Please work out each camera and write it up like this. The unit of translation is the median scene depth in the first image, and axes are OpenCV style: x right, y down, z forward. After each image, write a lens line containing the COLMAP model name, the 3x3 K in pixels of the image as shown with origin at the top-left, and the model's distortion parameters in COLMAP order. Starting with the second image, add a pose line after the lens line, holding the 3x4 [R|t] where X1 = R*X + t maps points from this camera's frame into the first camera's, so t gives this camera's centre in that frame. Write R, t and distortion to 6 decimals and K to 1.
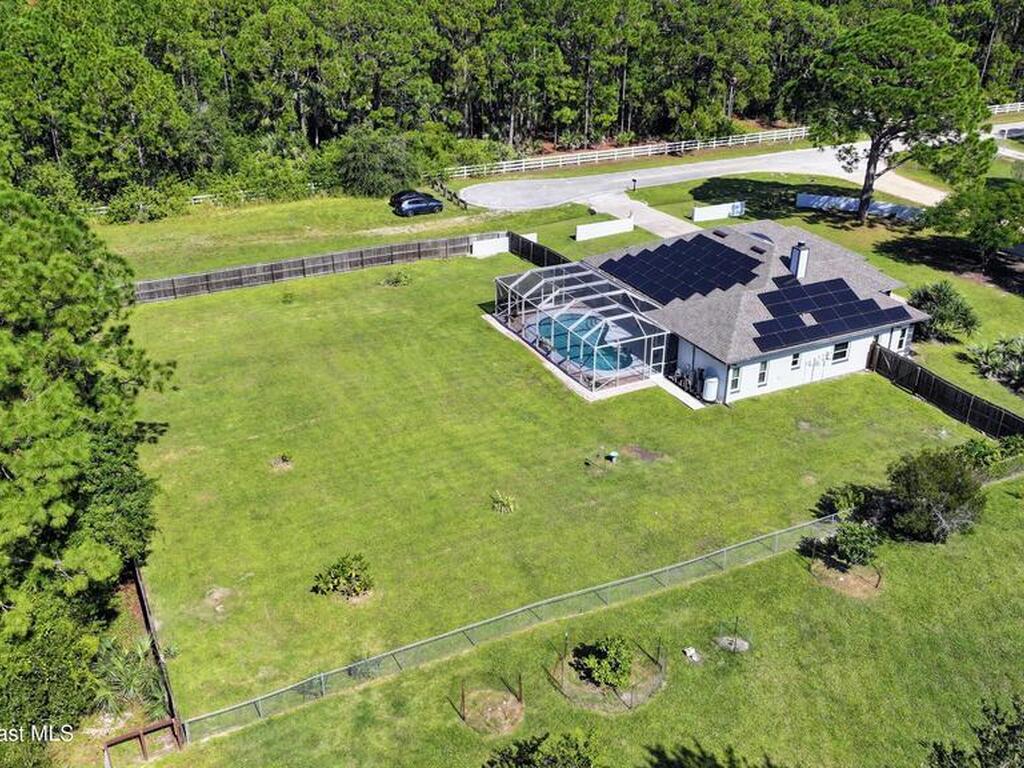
lens RADIAL K [[958.9, 0, 518.4], [0, 958.9, 386.4], [0, 0, 1]] dist [0.006221, 0.000000]
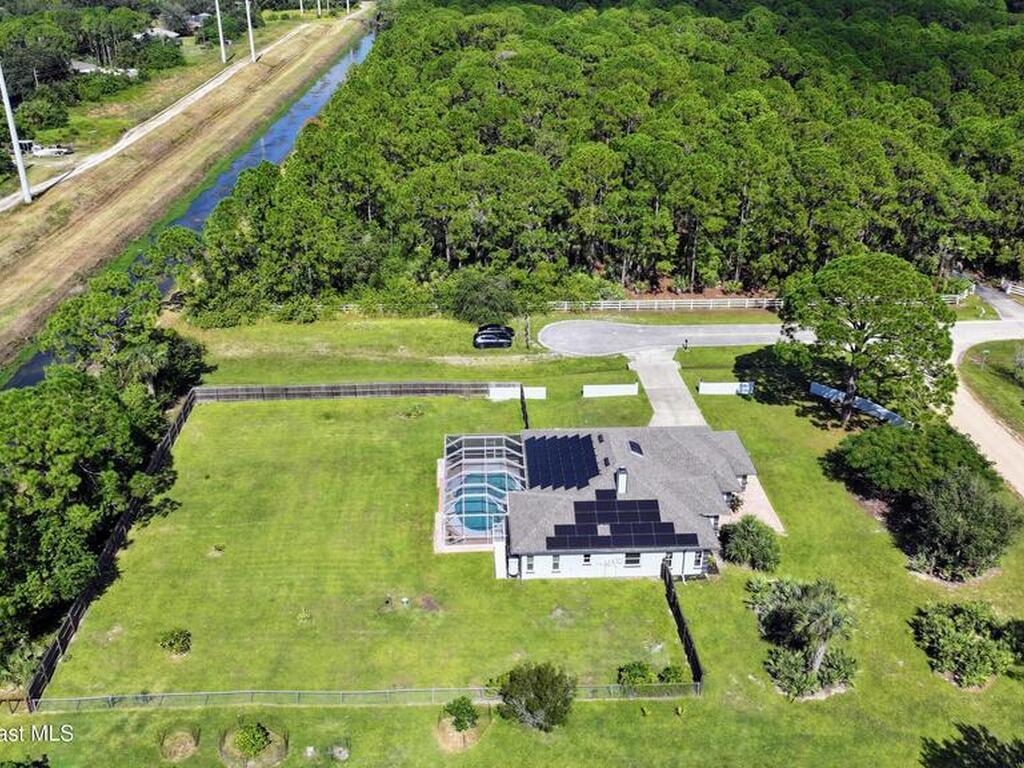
lens RADIAL K [[958.9, 0, 514.9], [0, 958.9, 381.1], [0, 0, 1]] dist [0.006221, 0.000000]
pose [[0.913670, 0.176455, -0.366157, 0.510482], [-0.179159, 0.983453, 0.026882, -0.226859], [0.364842, 0.041039, 0.930165, -0.203211]]
